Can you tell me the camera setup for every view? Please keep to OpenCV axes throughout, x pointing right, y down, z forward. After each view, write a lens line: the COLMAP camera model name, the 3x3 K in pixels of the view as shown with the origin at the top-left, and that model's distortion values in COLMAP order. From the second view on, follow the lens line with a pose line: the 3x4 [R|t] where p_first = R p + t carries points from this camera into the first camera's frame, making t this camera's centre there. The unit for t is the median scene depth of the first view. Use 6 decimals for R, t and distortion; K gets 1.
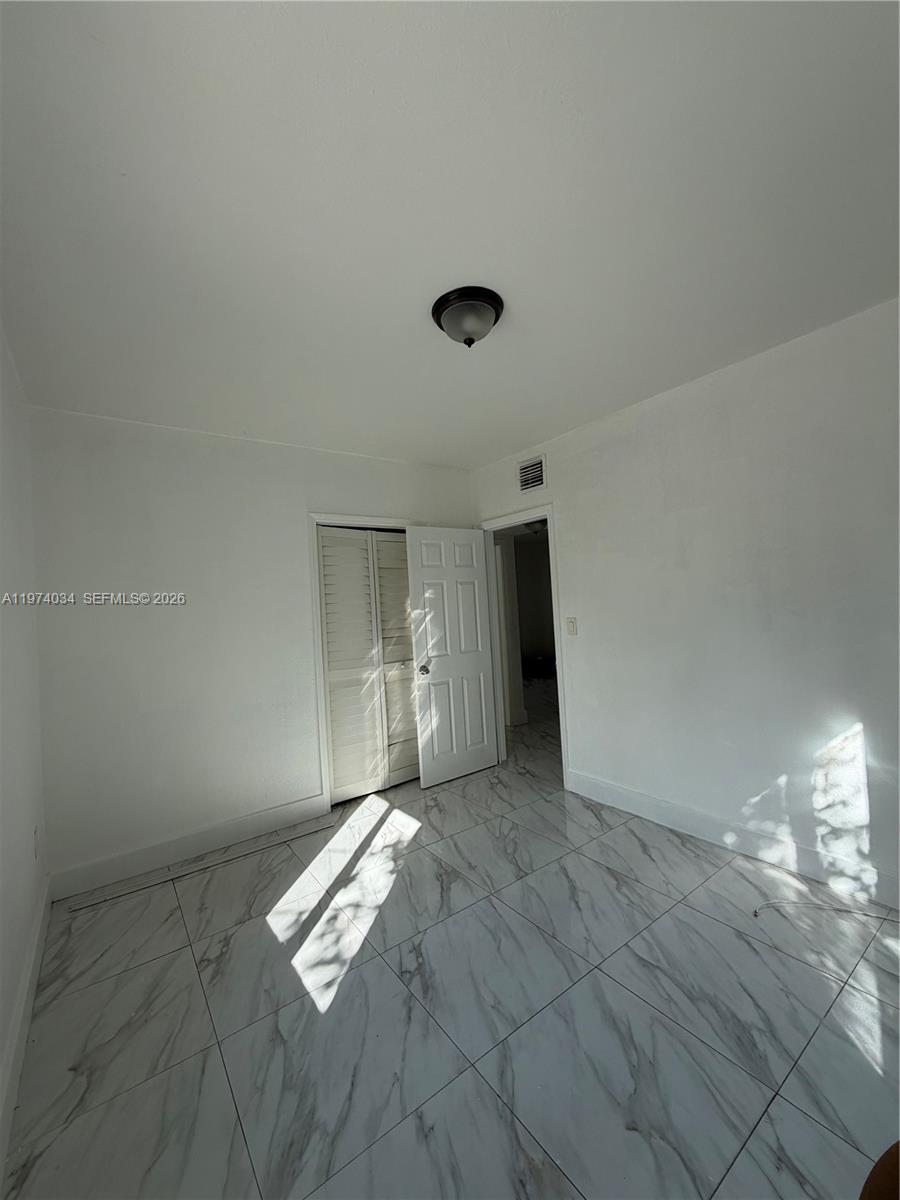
lens RADIAL K [[484.2, 0, 462.7], [0, 484.2, 600.4], [0, 0, 1]] dist [0.001167, 0.001164]
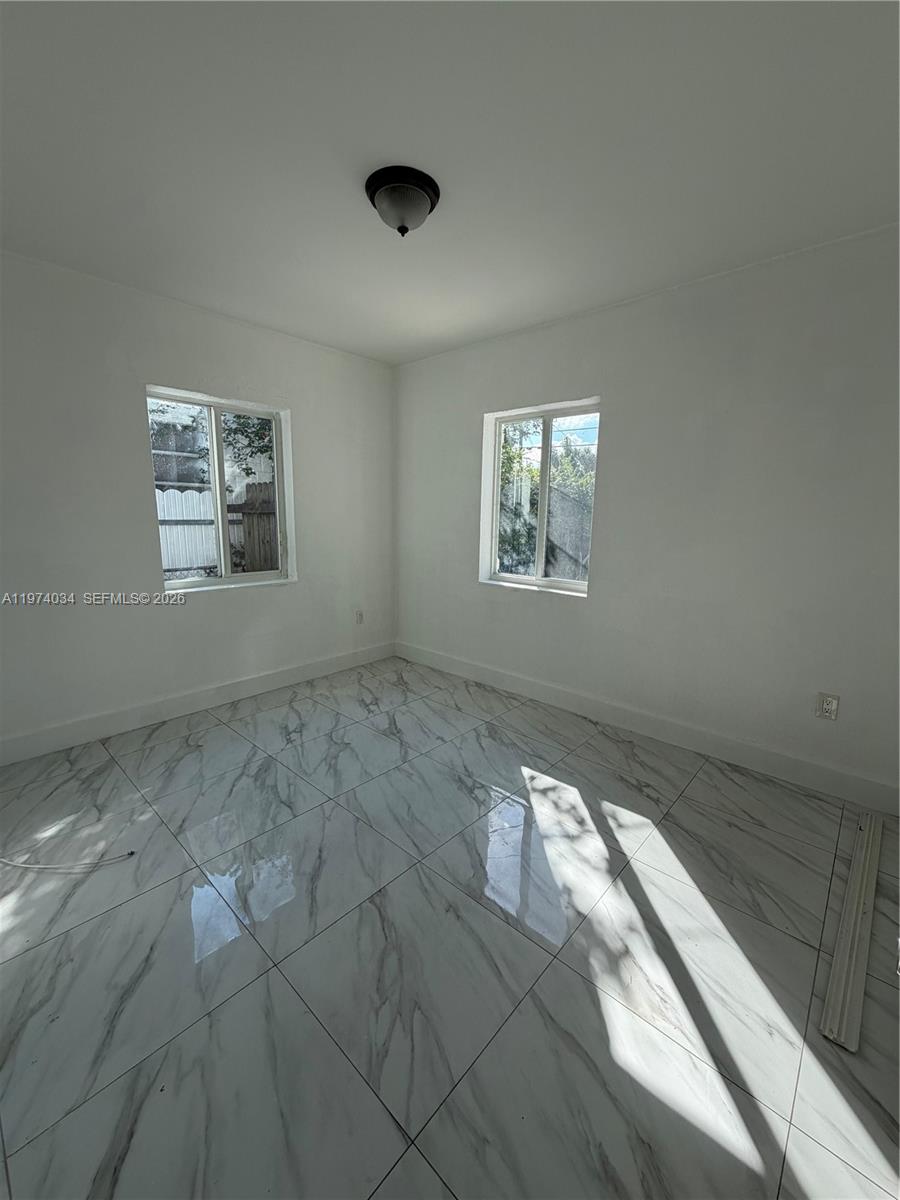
lens RADIAL K [[484.2, 0, 455.7], [0, 484.2, 594.2], [0, 0, 1]] dist [0.001167, 0.001164]
pose [[-0.982176, 0.072239, -0.173529, 0.122013], [0.043072, 0.985131, 0.166317, 0.033501], [0.182964, 0.155878, -0.970683, 1.951025]]
